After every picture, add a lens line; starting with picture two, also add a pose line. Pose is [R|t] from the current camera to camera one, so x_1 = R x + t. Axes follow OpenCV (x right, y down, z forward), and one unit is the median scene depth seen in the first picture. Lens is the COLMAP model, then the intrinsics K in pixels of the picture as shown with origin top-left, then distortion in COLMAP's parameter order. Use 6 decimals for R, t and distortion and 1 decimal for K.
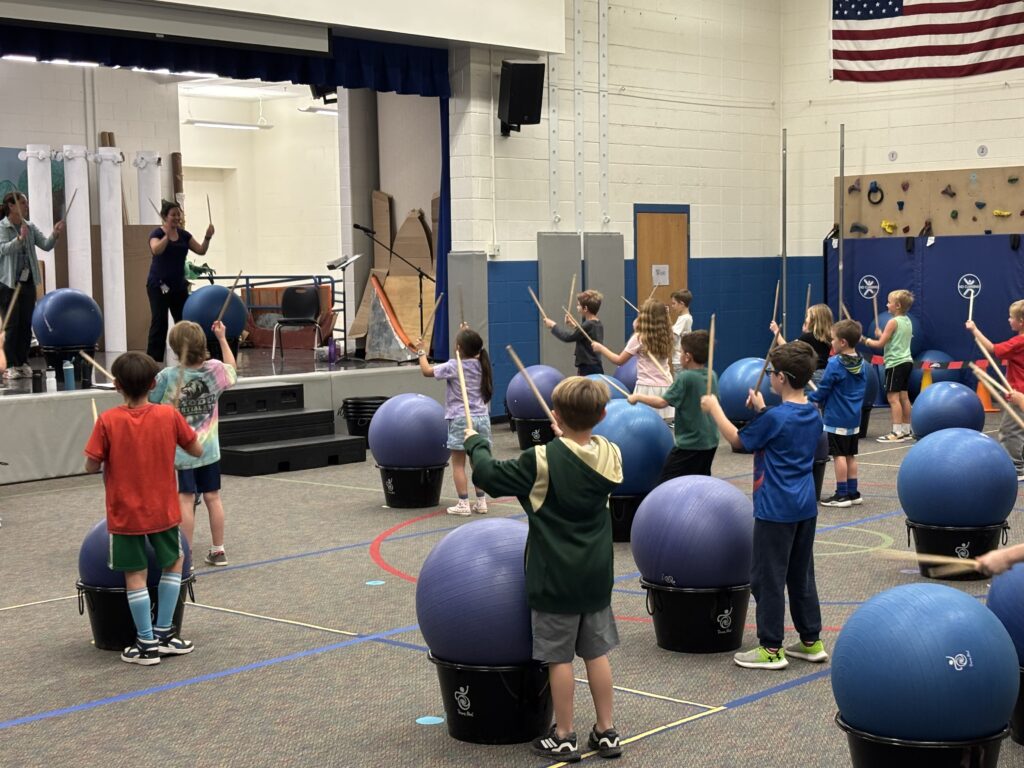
lens RADIAL K [[1709.5, 0, 512.2], [0, 1709.5, 384.6], [0, 0, 1]] dist [0.000579, 0.000000]
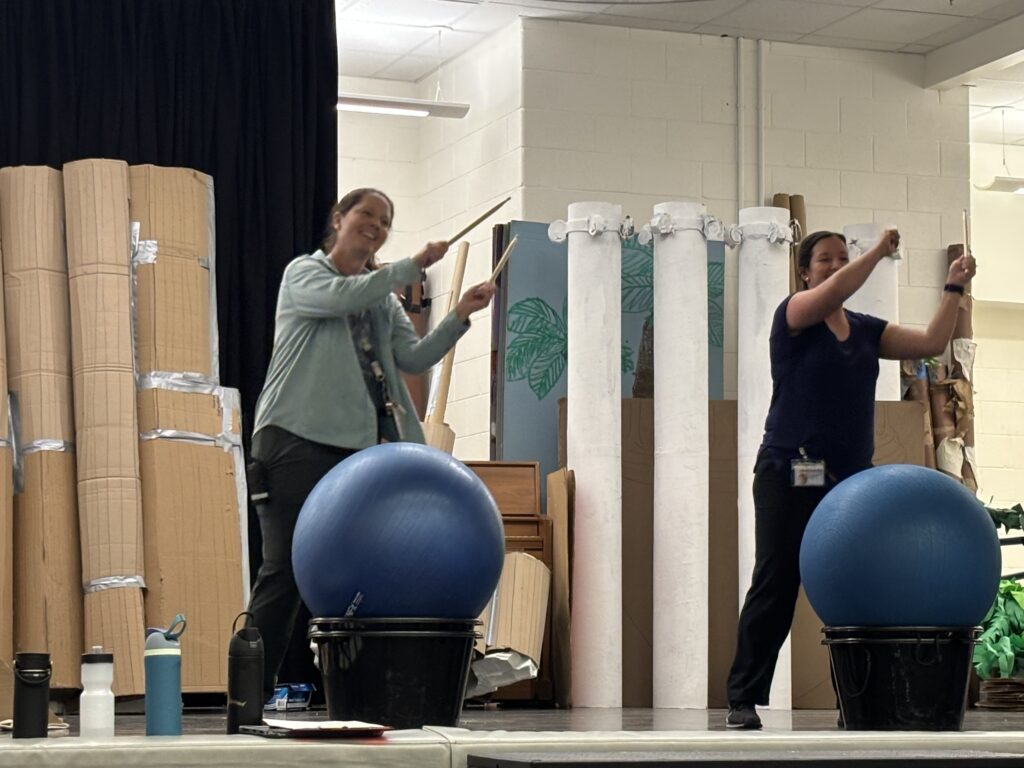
lens RADIAL K [[2660.7, 0, 512.0], [0, 2660.7, 384.2], [0, 0, 1]] dist [-0.065235, 0.000000]
pose [[0.901097, -0.027127, -0.432769, -0.014398], [-0.047300, 0.985936, -0.160288, 0.008515], [0.431030, 0.164905, 0.887141, 0.416794]]
